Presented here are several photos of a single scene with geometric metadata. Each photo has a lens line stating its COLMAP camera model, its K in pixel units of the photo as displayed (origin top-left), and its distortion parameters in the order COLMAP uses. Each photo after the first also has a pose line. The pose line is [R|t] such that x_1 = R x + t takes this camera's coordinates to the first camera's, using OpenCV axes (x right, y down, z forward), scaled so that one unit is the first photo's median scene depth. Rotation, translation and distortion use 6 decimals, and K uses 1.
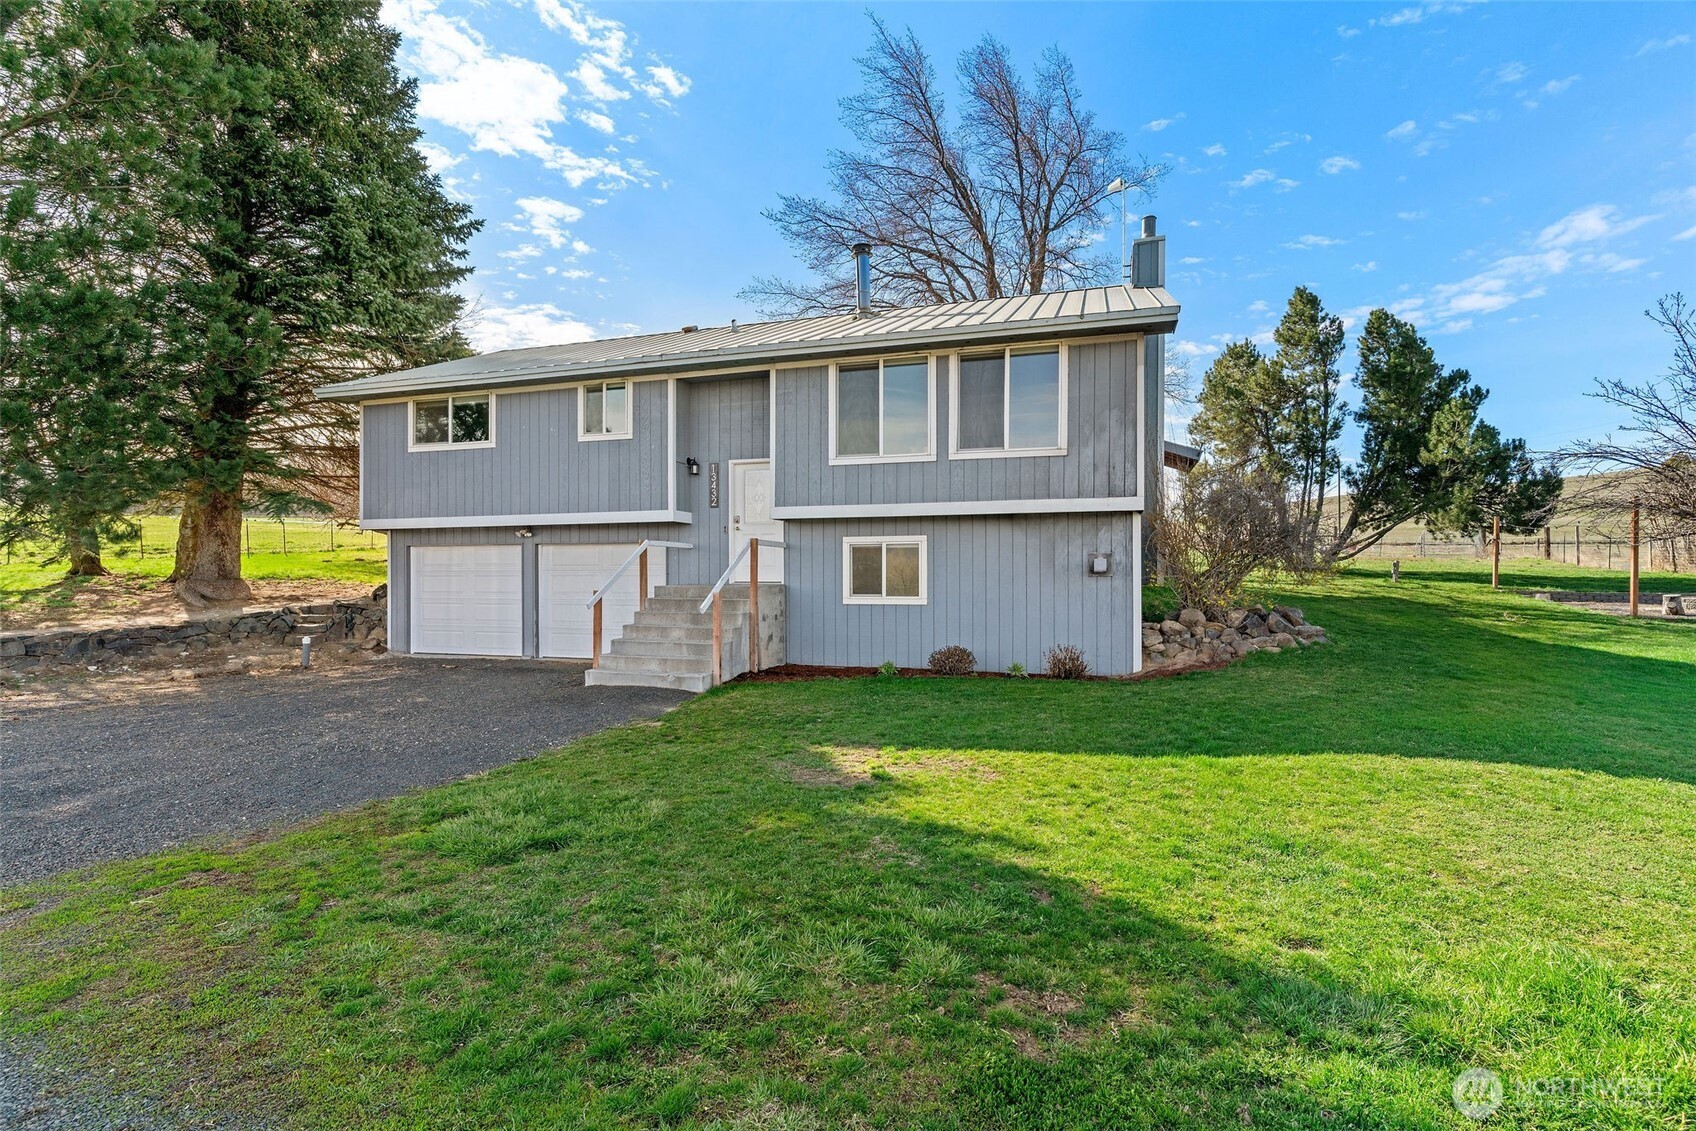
lens RADIAL K [[815.6, 0, 843.9], [0, 815.6, 570.5], [0, 0, 1]] dist [0.007252, 0.001514]
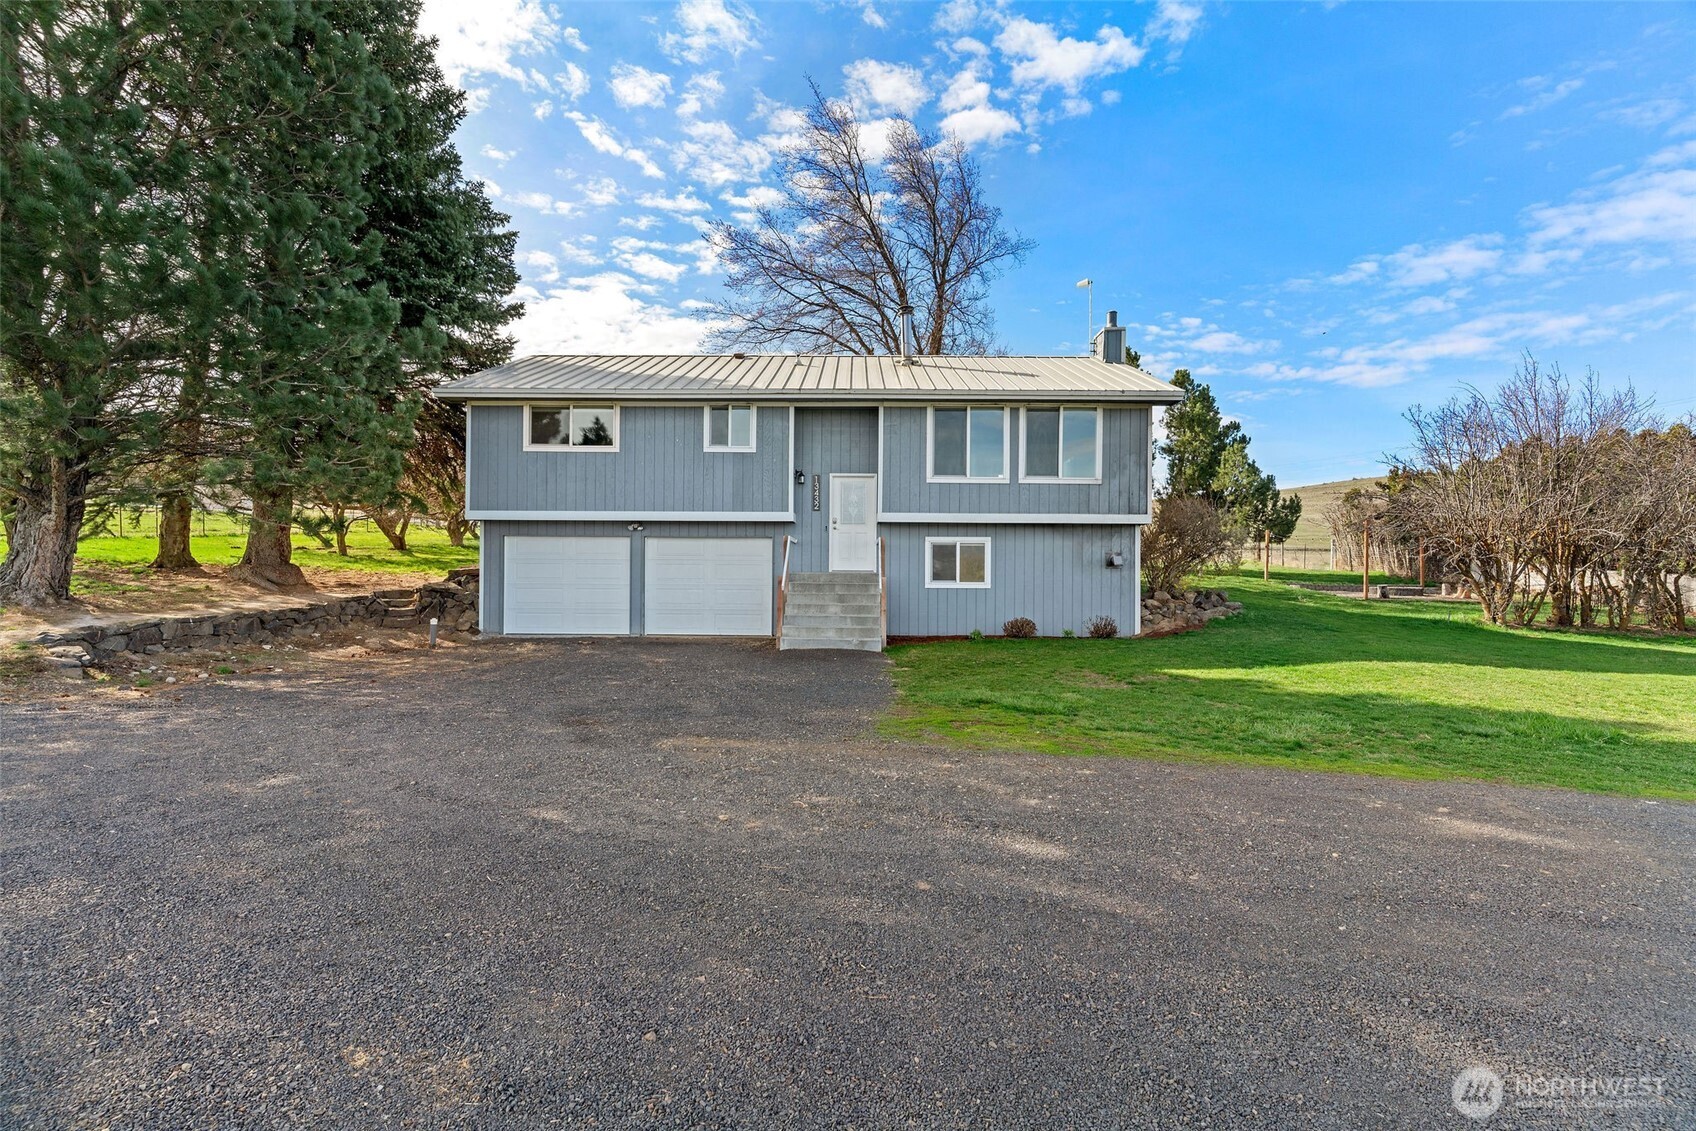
lens RADIAL K [[815.6, 0, 853.6], [0, 815.6, 563.2], [0, 0, 1]] dist [0.007252, 0.001514]
pose [[0.955206, 0.011659, 0.295712, -0.499387], [-0.010149, 0.999926, -0.006642, 0.011105], [-0.295768, 0.003343, 0.955254, -0.217330]]
